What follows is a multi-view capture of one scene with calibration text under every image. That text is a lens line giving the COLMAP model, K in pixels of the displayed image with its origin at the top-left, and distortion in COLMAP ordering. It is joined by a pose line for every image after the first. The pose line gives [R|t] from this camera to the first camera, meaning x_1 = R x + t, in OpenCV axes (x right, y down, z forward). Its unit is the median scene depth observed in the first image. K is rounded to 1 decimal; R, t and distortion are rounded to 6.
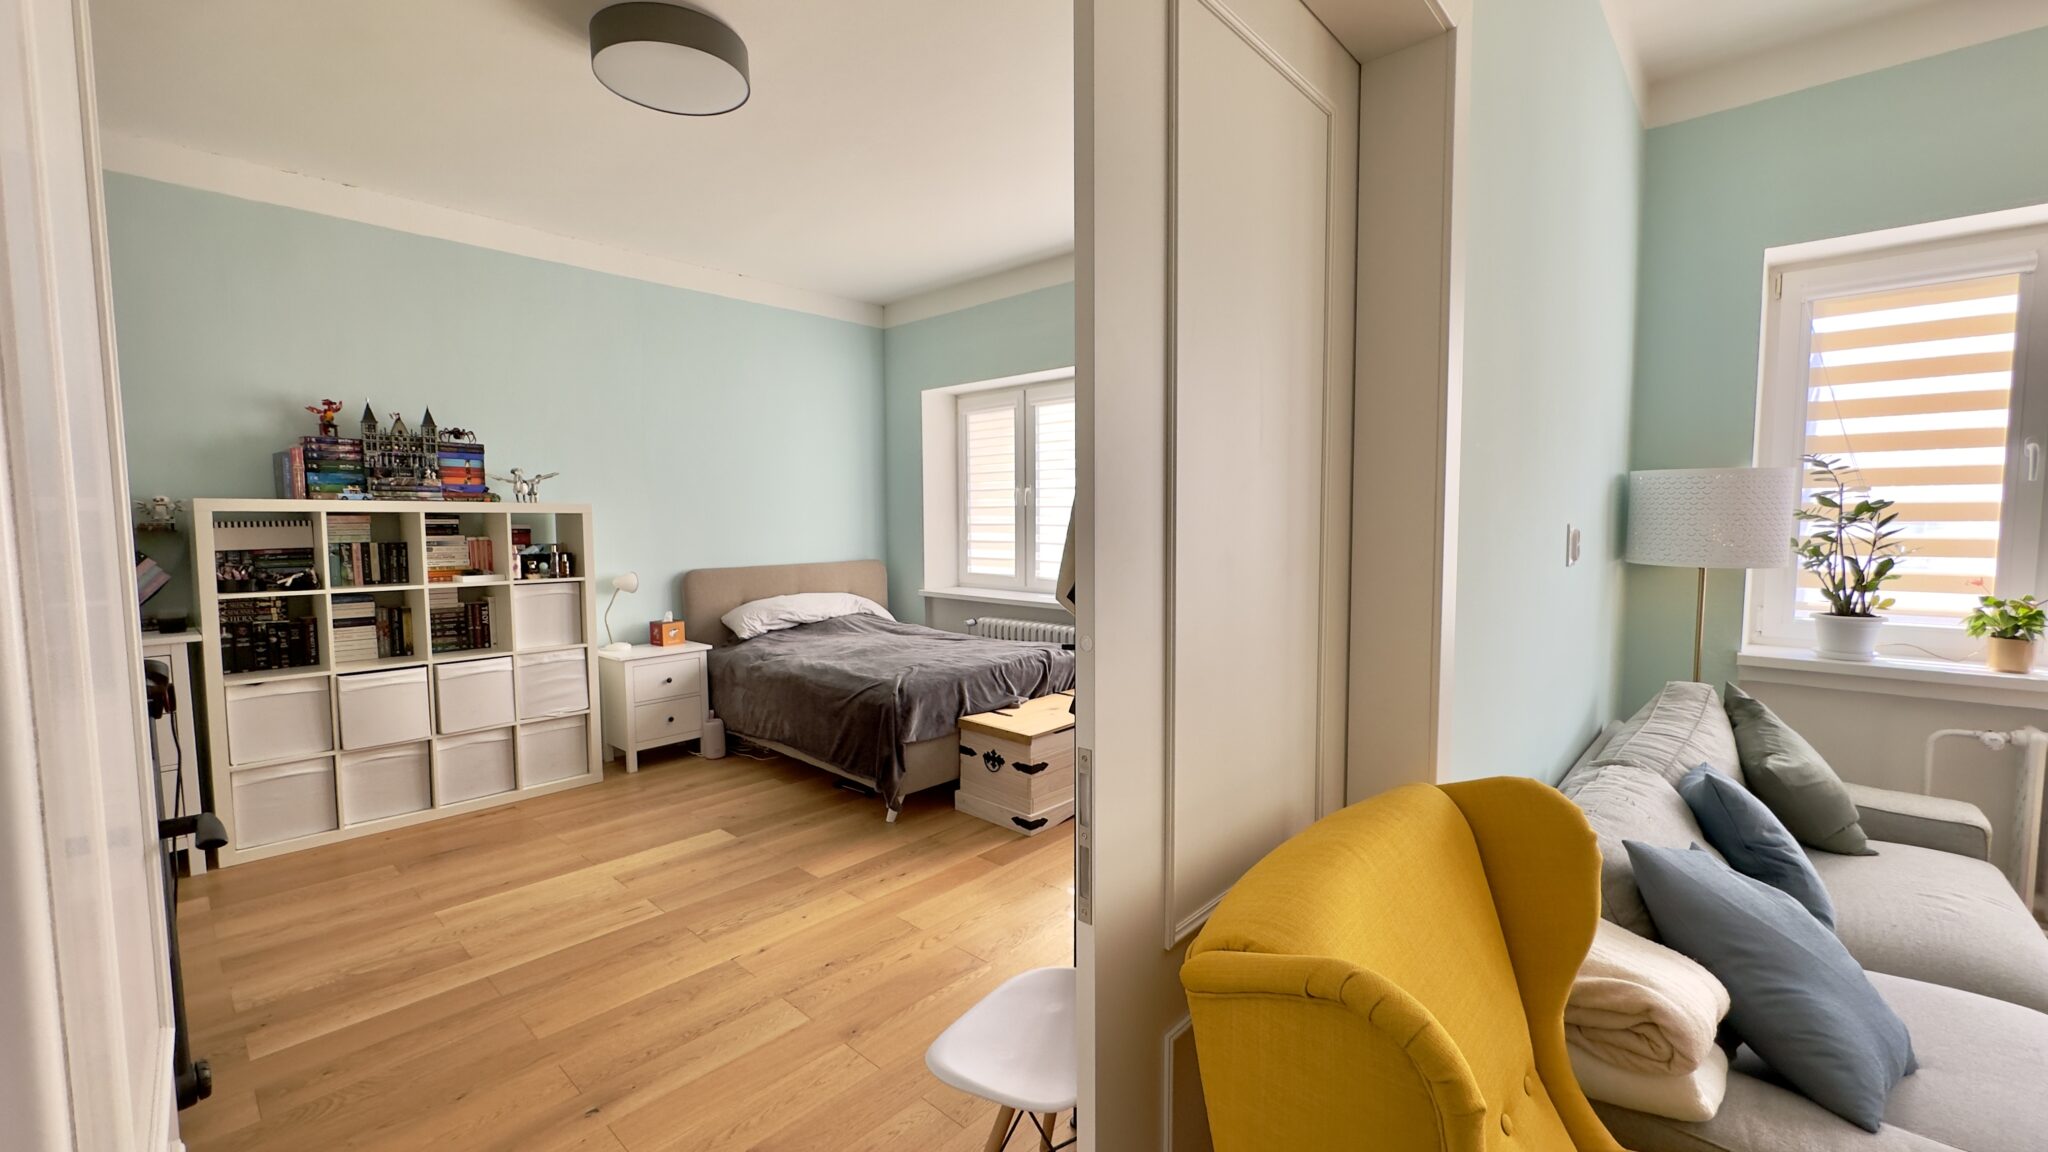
lens RADIAL K [[812.3, 0, 1024.0], [0, 812.3, 576.0], [0, 0, 1]] dist [-0.001084, -0.000056]
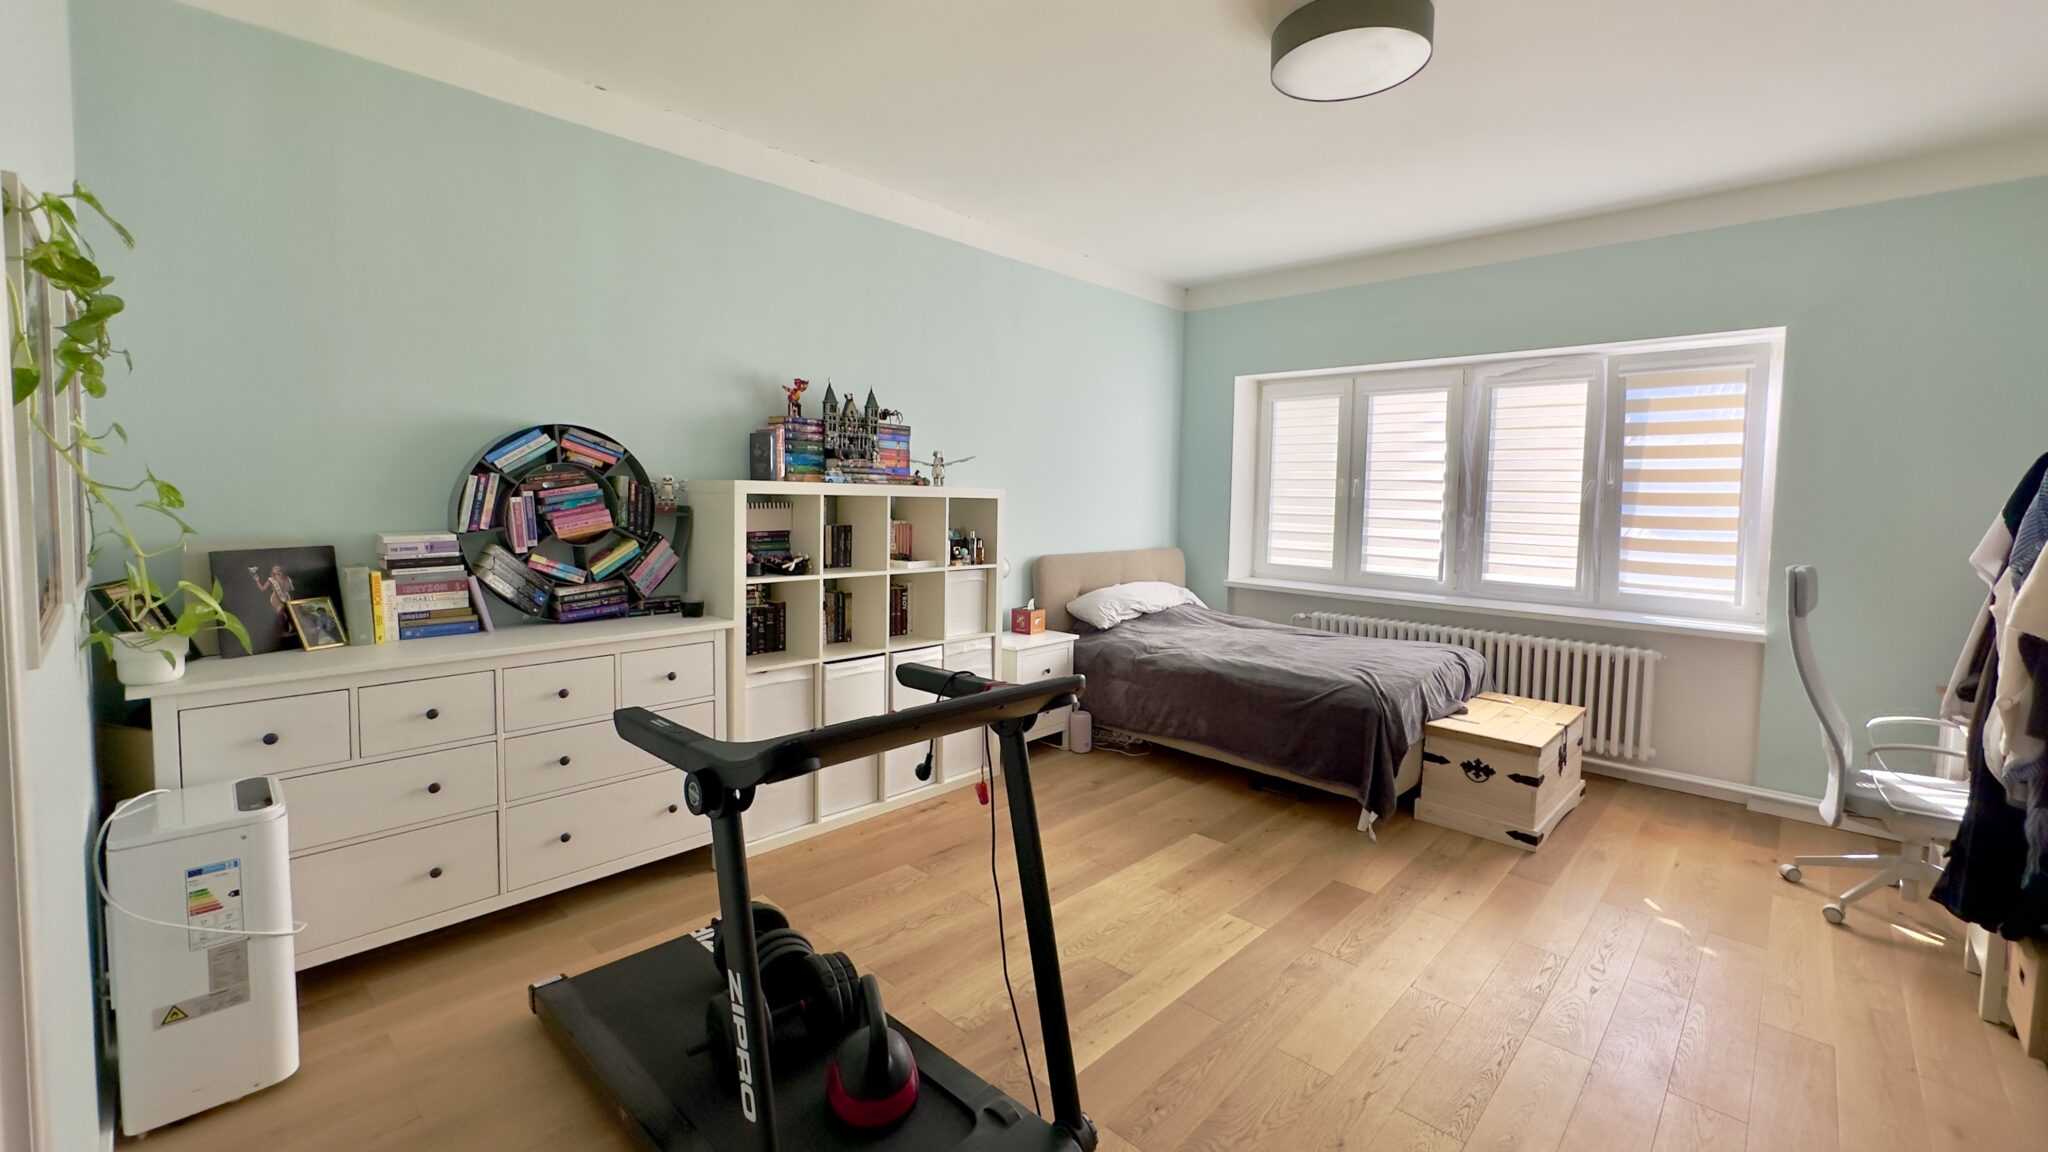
lens RADIAL K [[820.7, 0, 1024.5], [0, 820.7, 538.1], [0, 0, 1]] dist [-0.001021, -0.000034]
pose [[0.999560, 0.026698, -0.012910, -0.541630], [-0.026906, 0.999507, -0.016176, -0.016226], [0.012472, 0.016516, 0.999786, 0.018436]]
